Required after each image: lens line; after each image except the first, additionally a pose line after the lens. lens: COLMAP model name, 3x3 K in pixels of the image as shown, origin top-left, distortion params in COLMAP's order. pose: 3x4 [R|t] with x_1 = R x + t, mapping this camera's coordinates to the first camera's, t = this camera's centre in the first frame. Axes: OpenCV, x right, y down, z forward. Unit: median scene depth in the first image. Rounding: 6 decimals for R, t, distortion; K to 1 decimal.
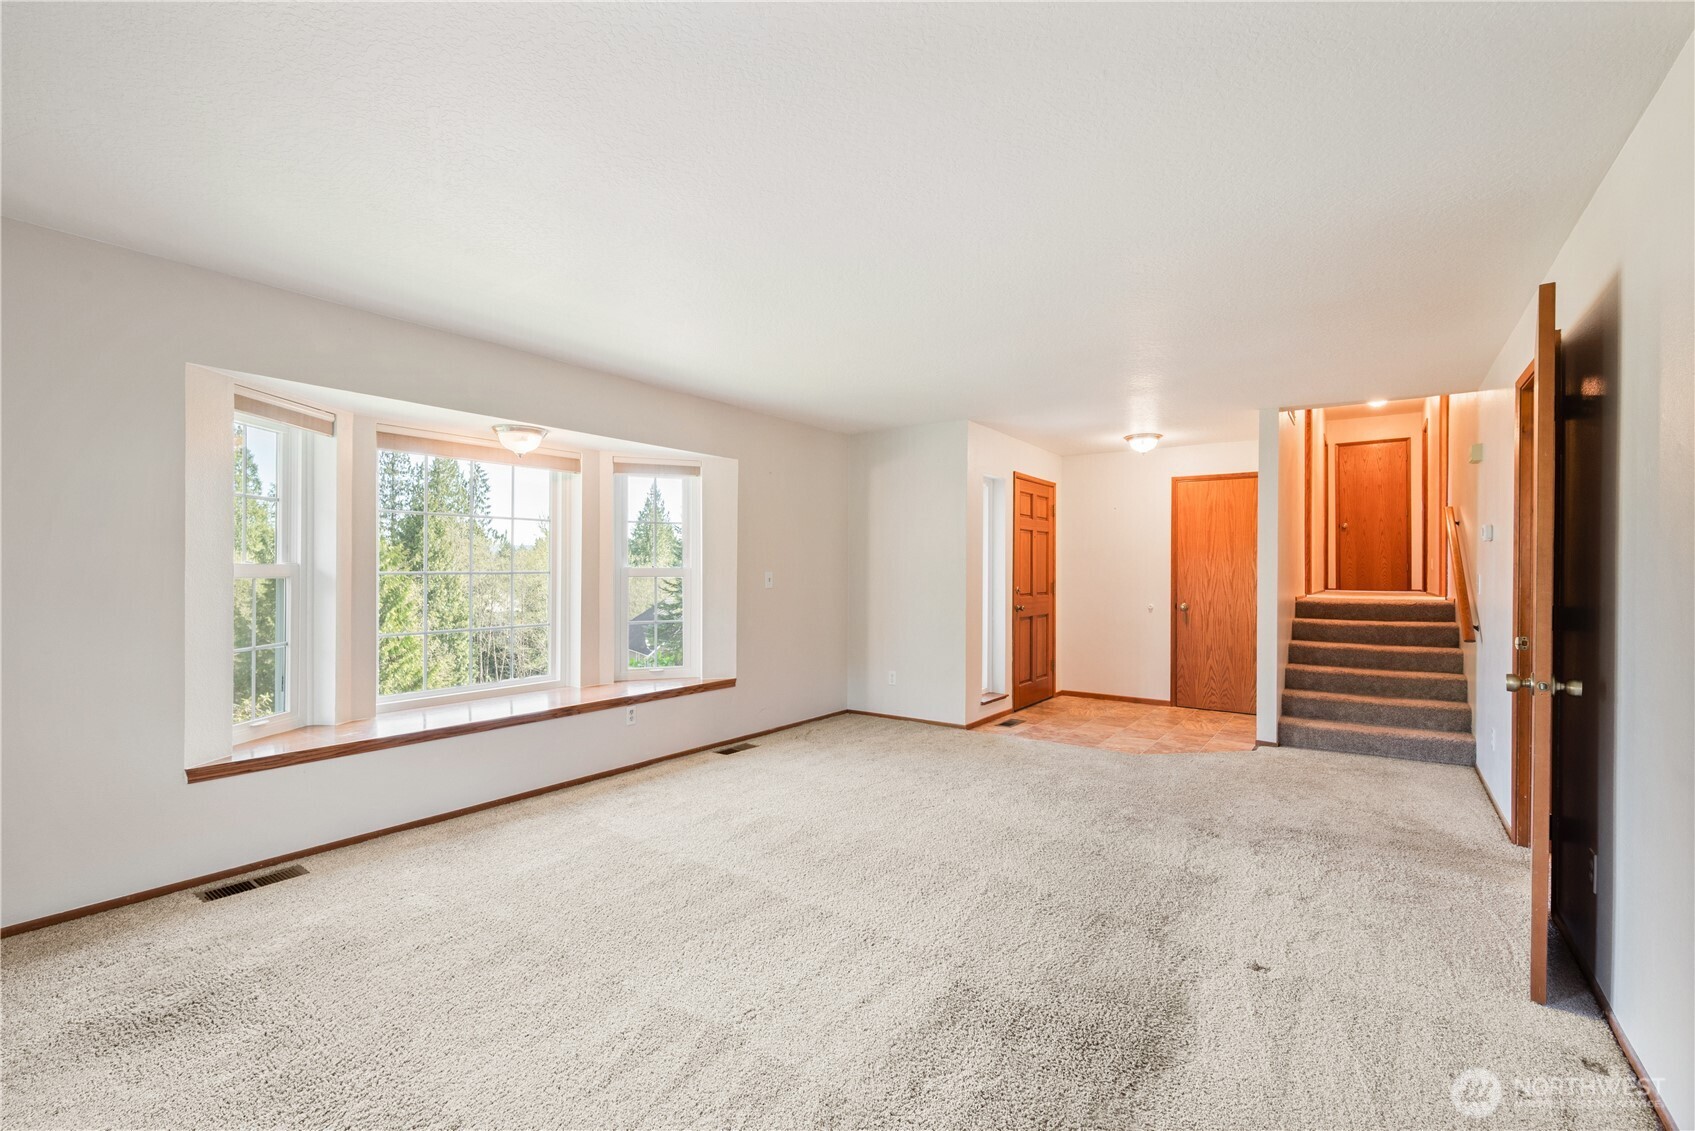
lens RADIAL K [[763.3, 0, 850.8], [0, 763.3, 561.0], [0, 0, 1]] dist [-0.039864, -0.000236]
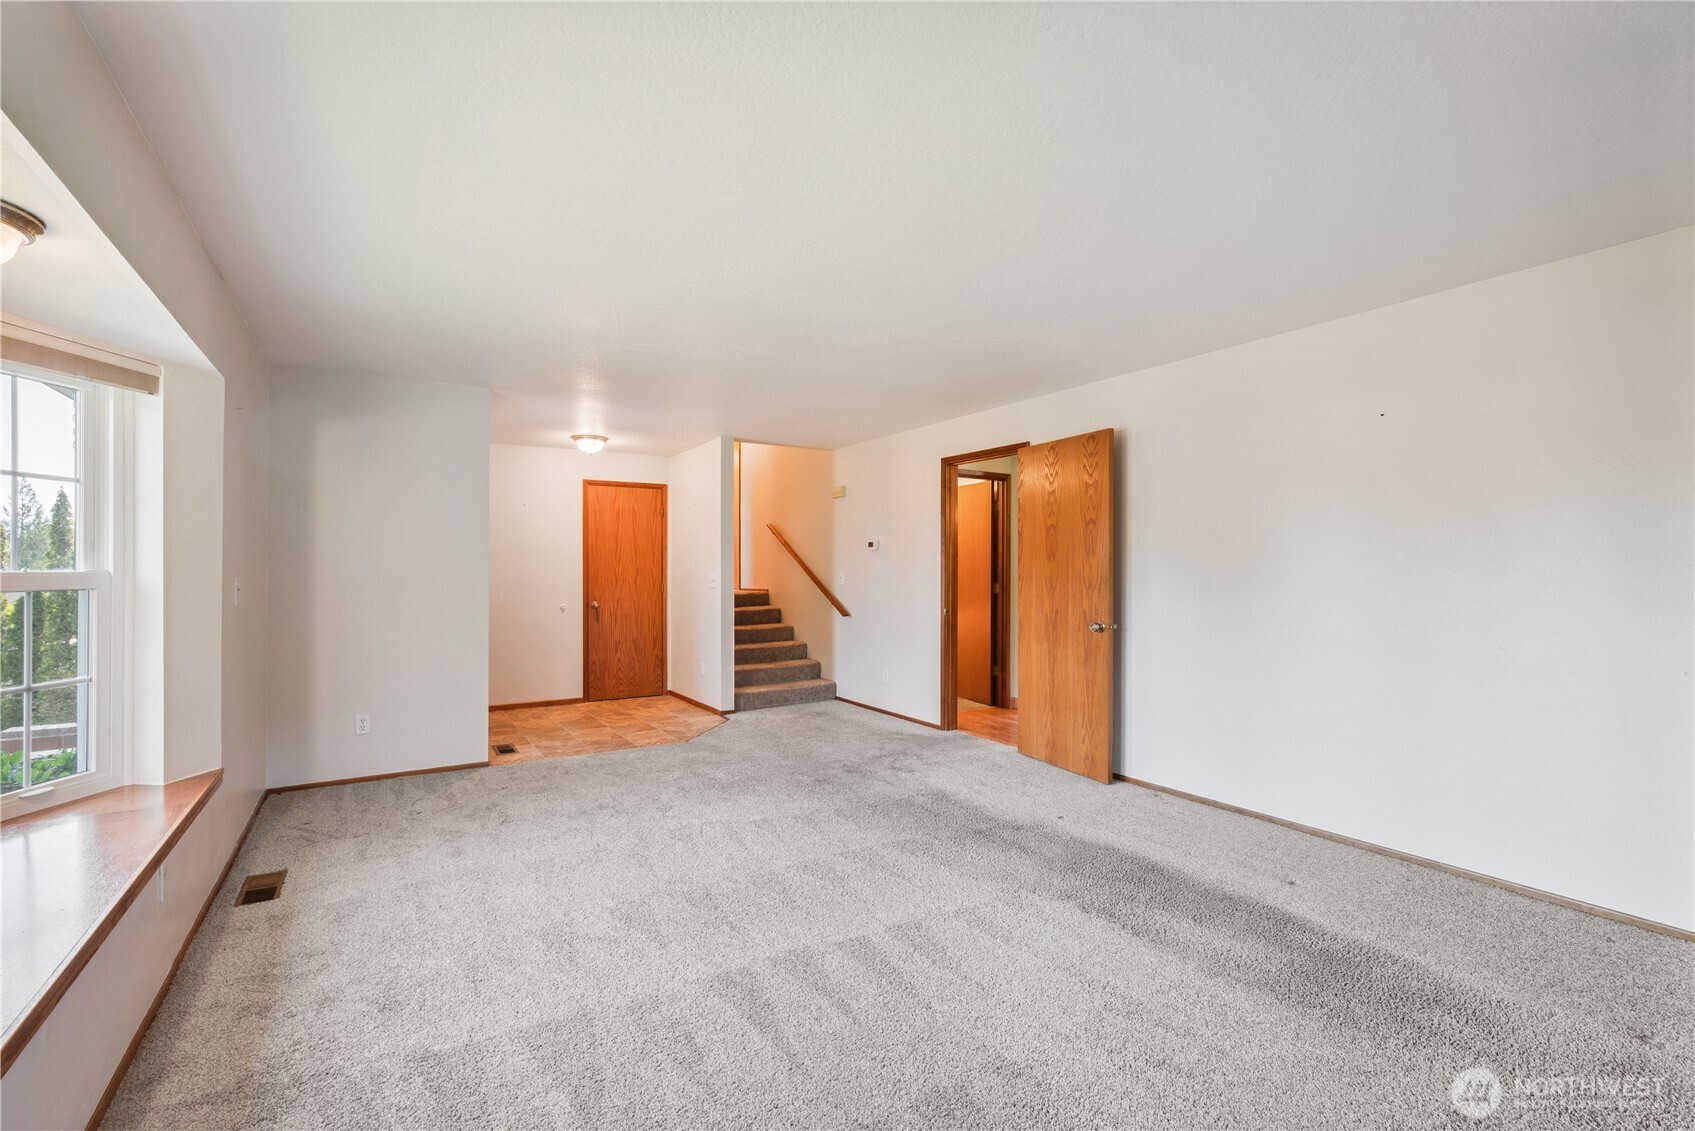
lens RADIAL K [[756.1, 0, 847.5], [0, 756.1, 565.5], [0, 0, 1]] dist [0.000607, -0.000092]
pose [[0.398288, -0.013451, 0.917162, -0.506031], [0.002690, 0.999905, 0.013497, -0.009555], [-0.917256, -0.002908, 0.398287, 0.355129]]
